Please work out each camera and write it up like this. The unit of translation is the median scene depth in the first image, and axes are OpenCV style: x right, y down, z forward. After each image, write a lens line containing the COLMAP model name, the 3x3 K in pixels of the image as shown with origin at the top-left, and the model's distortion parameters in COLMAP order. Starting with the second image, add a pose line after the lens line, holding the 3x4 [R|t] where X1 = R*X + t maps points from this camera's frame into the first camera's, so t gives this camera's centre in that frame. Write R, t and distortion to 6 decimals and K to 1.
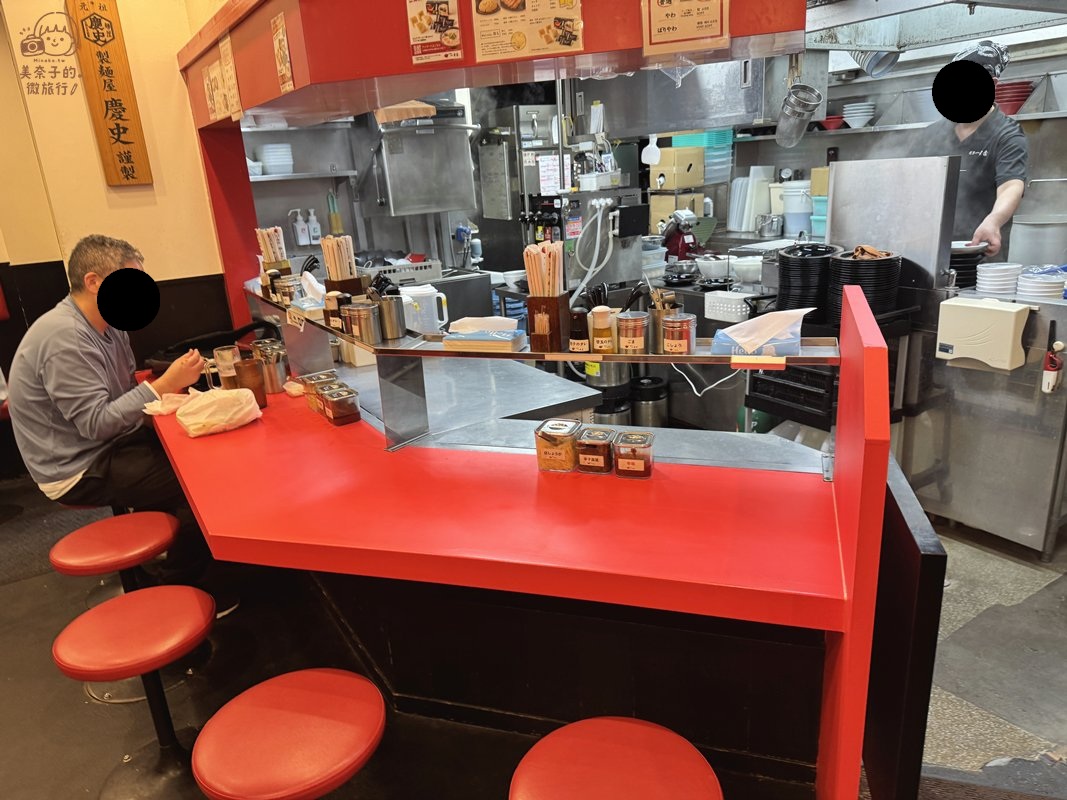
lens RADIAL K [[702.2, 0, 538.8], [0, 702.2, 403.6], [0, 0, 1]] dist [-0.012319, -0.027417]
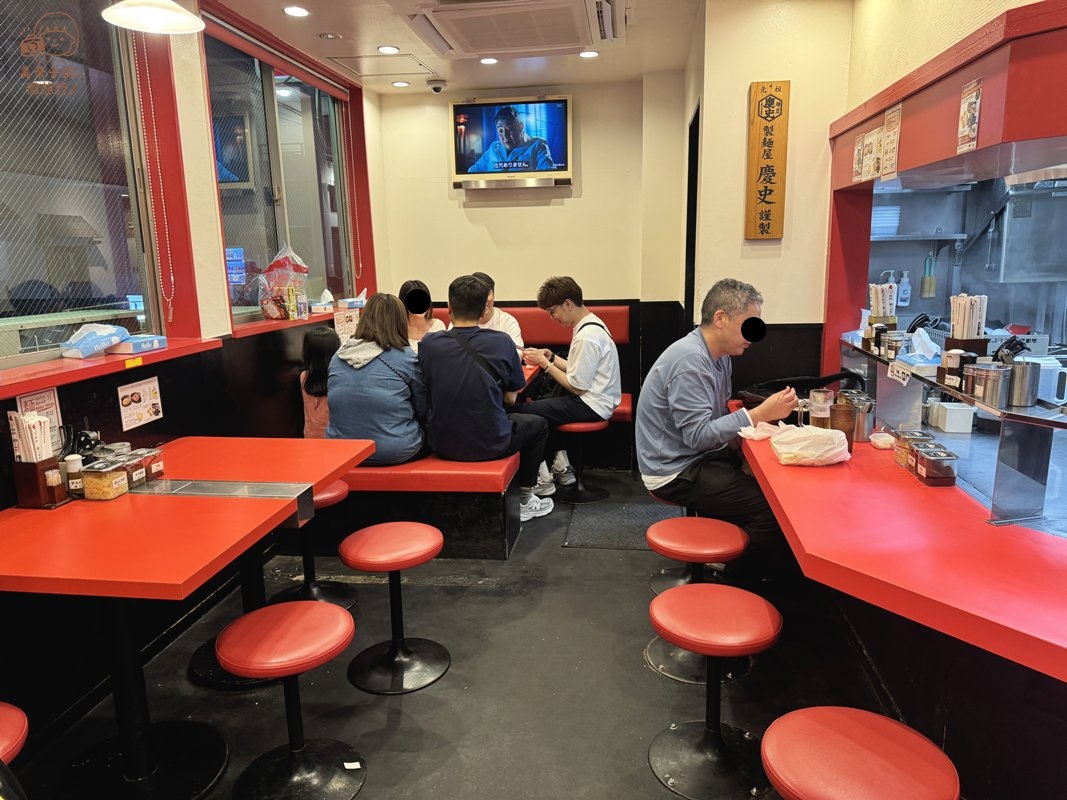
lens RADIAL K [[702.2, 0, 528.4], [0, 702.2, 402.8], [0, 0, 1]] dist [-0.012319, -0.027417]
pose [[0.755131, 0.160474, -0.635630, -0.107928], [-0.218538, 0.975738, -0.013285, 0.052128], [0.618077, 0.148942, 0.771879, -0.098287]]
